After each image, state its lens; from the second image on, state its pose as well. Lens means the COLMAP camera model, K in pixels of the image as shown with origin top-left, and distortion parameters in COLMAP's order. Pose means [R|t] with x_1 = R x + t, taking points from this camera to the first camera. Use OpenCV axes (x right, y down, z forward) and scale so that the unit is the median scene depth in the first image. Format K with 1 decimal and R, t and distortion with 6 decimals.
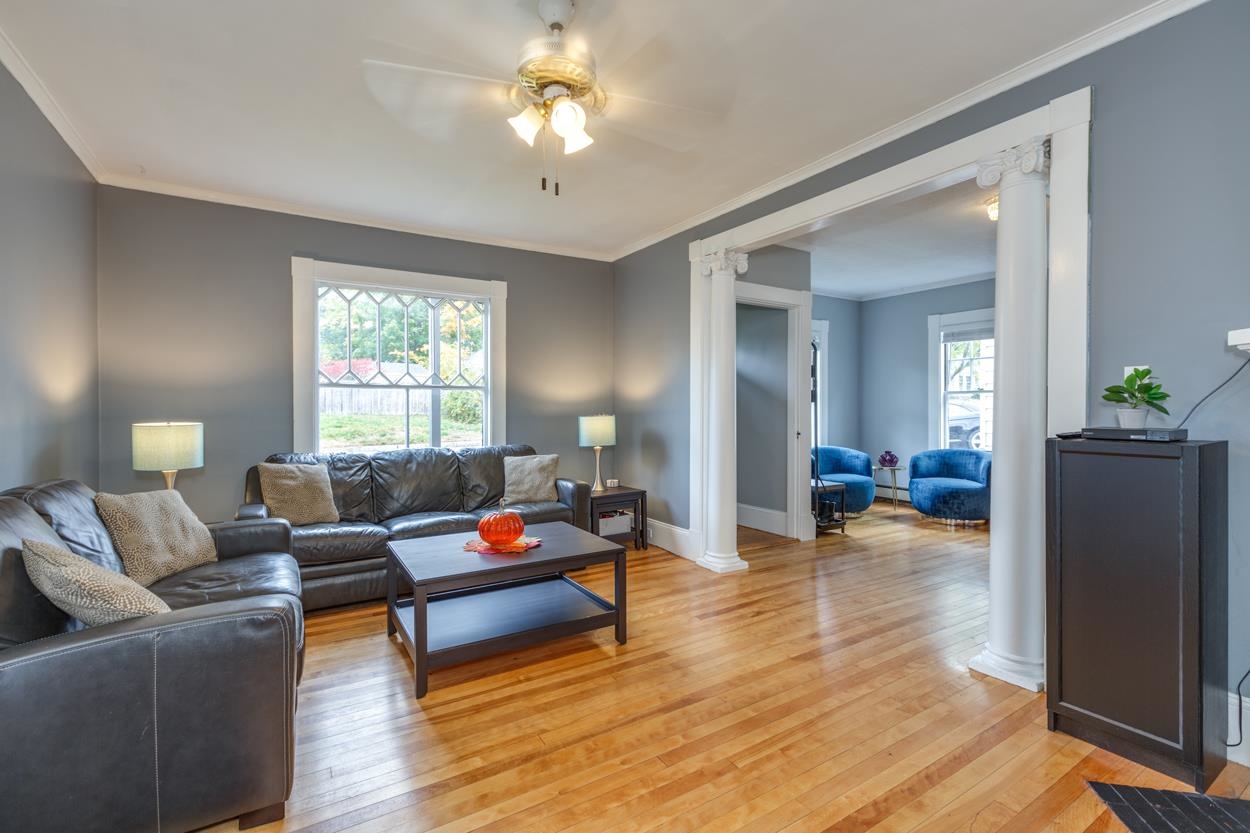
lens RADIAL K [[573.3, 0, 621.2], [0, 573.3, 410.2], [0, 0, 1]] dist [0.000720, 0.000284]
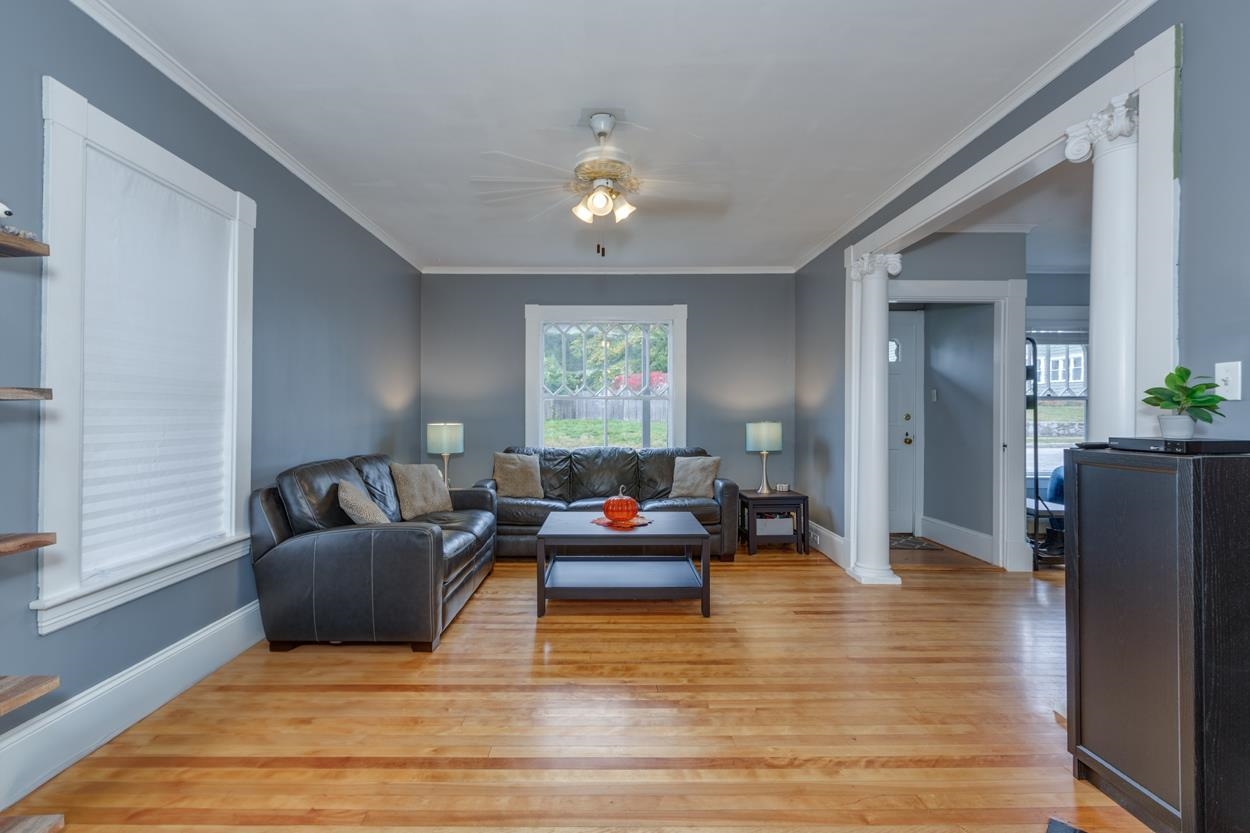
lens RADIAL K [[574.9, 0, 587.4], [0, 574.9, 413.8], [0, 0, 1]] dist [-0.000740, 0.000242]
pose [[0.840197, 0.001286, -0.542280, 0.330090], [-0.005575, 0.999965, -0.006266, 0.002794], [0.542253, 0.008288, 0.840174, -0.089175]]
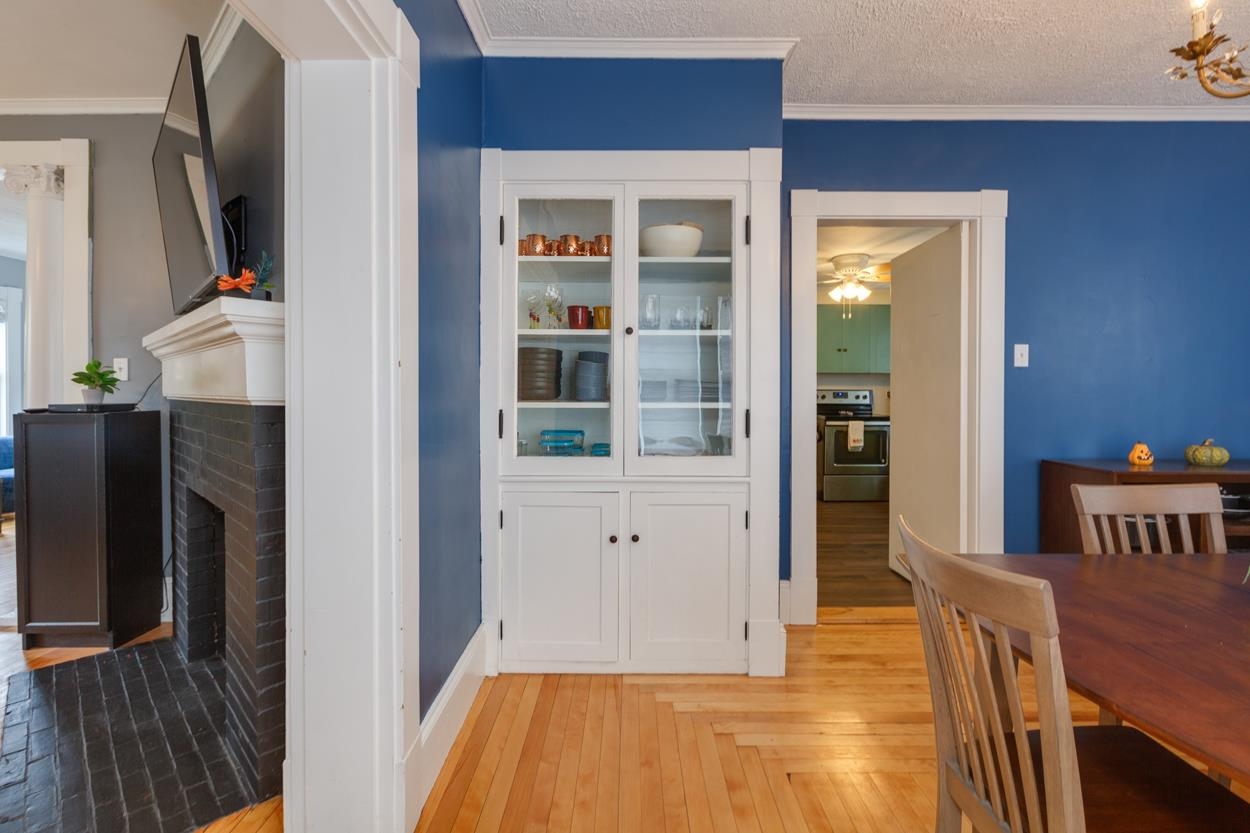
lens RADIAL K [[556.4, 0, 630.3], [0, 556.4, 396.0], [0, 0, 1]] dist [-0.002440, -0.000590]
pose [[0.519266, -0.005633, 0.854594, 0.226976], [0.002041, 0.999984, 0.005351, 0.004553], [-0.854610, -0.001034, 0.519269, -0.407488]]
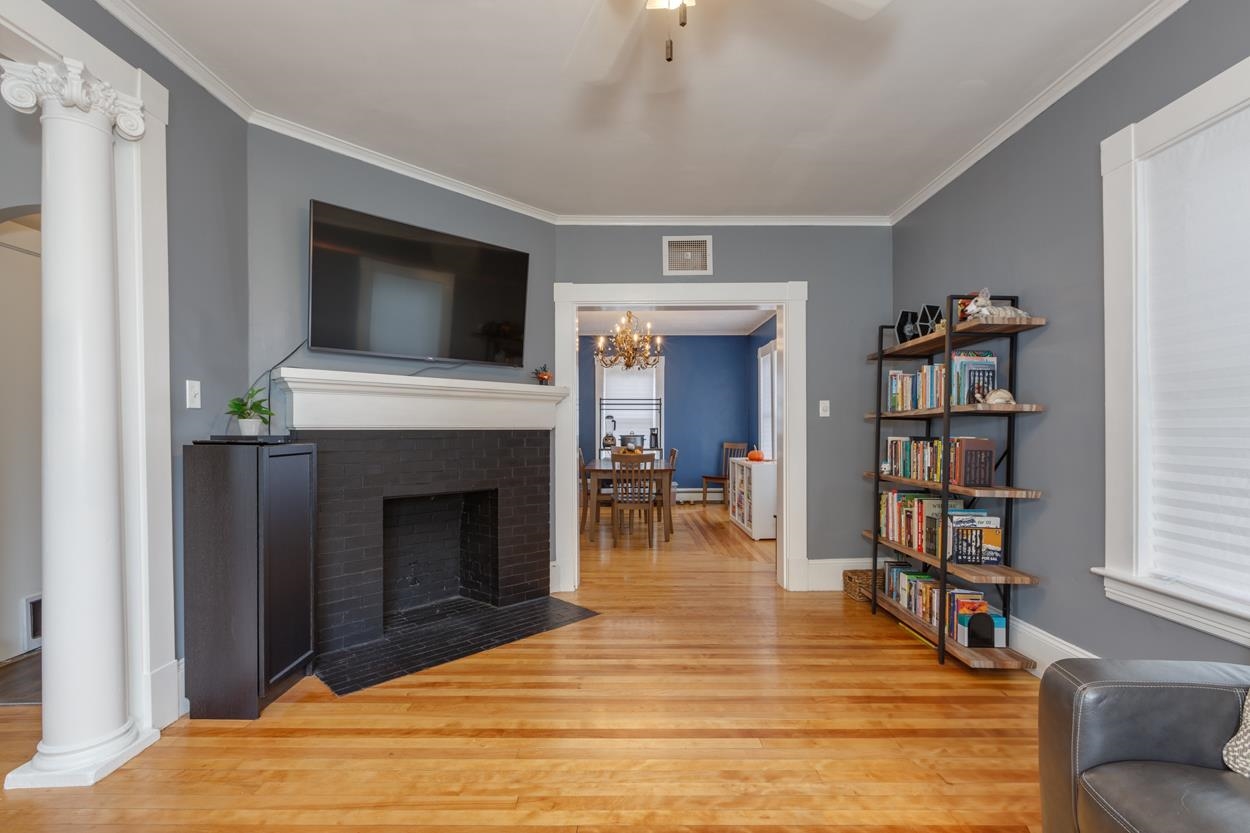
lens RADIAL K [[591.0, 0, 622.4], [0, 591.0, 427.6], [0, 0, 1]] dist [-0.000023, 0.000068]
pose [[-0.856492, 0.004514, 0.516140, -0.223911], [0.006057, 0.999981, 0.001306, 0.009949], [-0.516124, 0.004245, -0.856503, 0.880928]]
